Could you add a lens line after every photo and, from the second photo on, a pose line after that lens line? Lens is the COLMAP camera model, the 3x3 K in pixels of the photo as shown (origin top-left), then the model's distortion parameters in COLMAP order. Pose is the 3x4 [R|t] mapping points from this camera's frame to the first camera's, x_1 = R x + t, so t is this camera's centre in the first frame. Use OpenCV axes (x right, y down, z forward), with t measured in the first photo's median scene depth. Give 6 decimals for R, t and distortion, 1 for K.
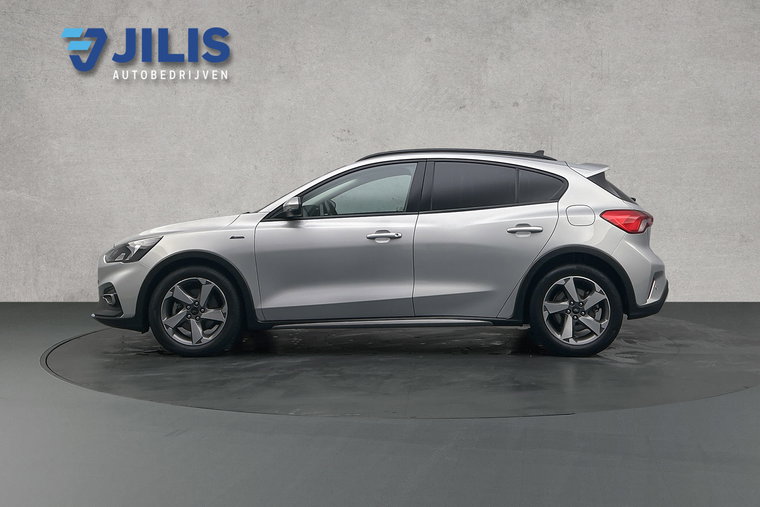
lens RADIAL K [[593.8, 0, 378.4], [0, 593.8, 252.5], [0, 0, 1]] dist [-0.002895, -0.001796]
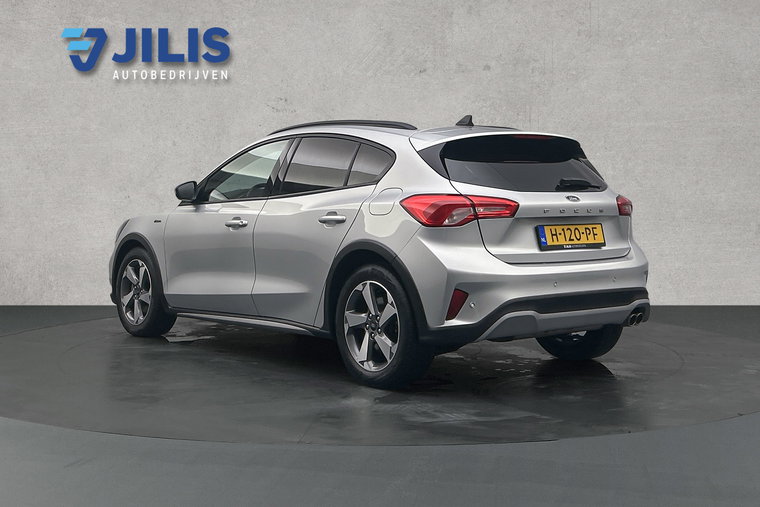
lens RADIAL K [[593.8, 0, 381.4], [0, 593.8, 253.4], [0, 0, 1]] dist [-0.002895, -0.001796]
pose [[1.000000, 0.000246, 0.000721, 0.082970], [-0.000246, 1.000000, -0.000457, 0.011068], [-0.000721, 0.000456, 1.000000, 0.168339]]
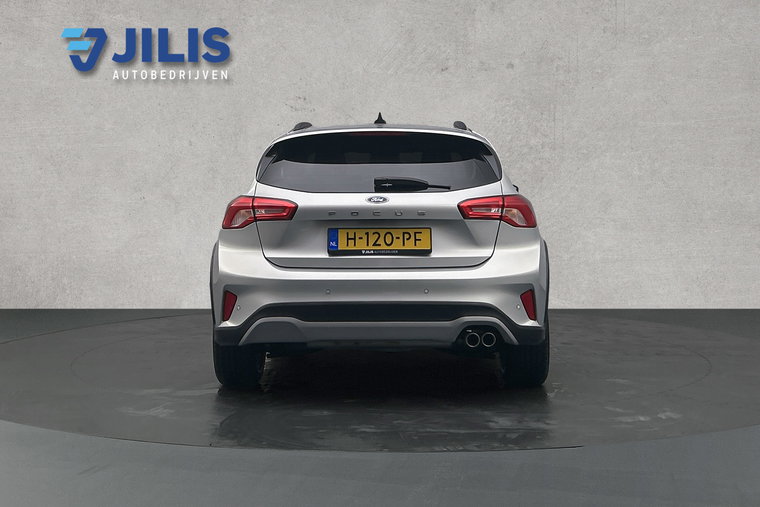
lens RADIAL K [[593.8, 0, 380.9], [0, 593.8, 253.9], [0, 0, 1]] dist [-0.002895, -0.001796]
pose [[1.000000, 0.000157, 0.000482, 0.053779], [-0.000157, 1.000000, 0.000285, 0.007900], [-0.000482, -0.000285, 1.000000, 0.186689]]
